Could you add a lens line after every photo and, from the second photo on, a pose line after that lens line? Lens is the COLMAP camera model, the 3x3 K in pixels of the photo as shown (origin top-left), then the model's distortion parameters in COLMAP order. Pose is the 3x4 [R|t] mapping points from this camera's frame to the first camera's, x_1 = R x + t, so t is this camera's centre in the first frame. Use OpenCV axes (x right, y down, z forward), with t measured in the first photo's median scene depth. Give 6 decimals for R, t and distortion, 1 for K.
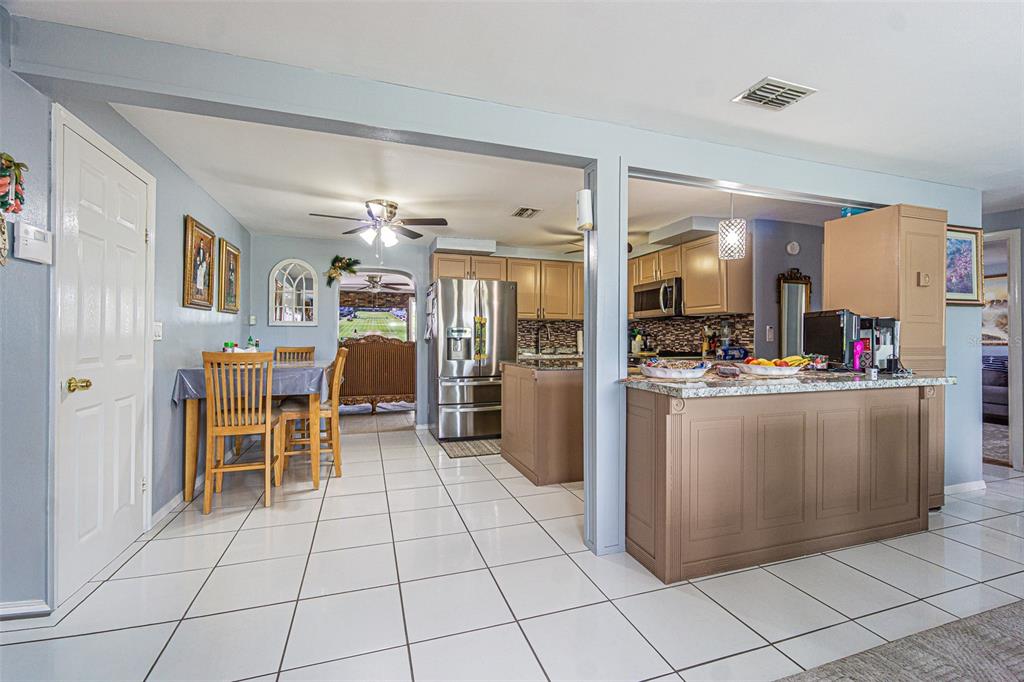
lens RADIAL K [[438.5, 0, 512.6], [0, 438.5, 336.7], [0, 0, 1]] dist [-0.004290, 0.003310]
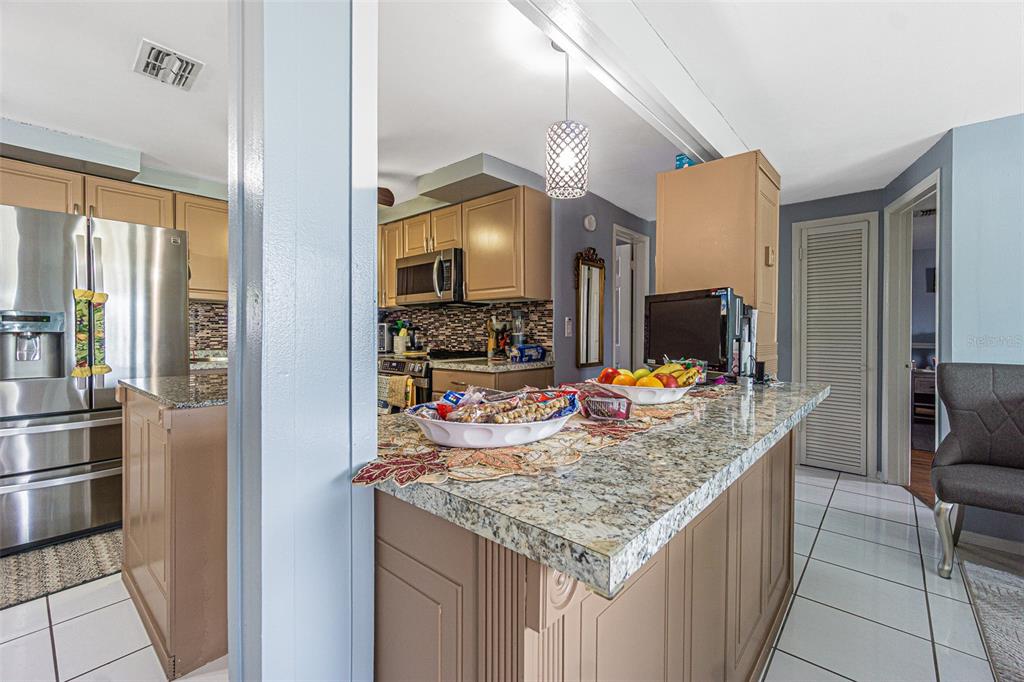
lens RADIAL K [[438.5, 0, 511.5], [0, 438.5, 338.1], [0, 0, 1]] dist [-0.004290, 0.003310]
pose [[0.864247, -0.007413, 0.503013, 0.089437], [-0.000861, 0.999868, 0.016214, 0.000335], [-0.503067, -0.014446, 0.864127, 0.325893]]
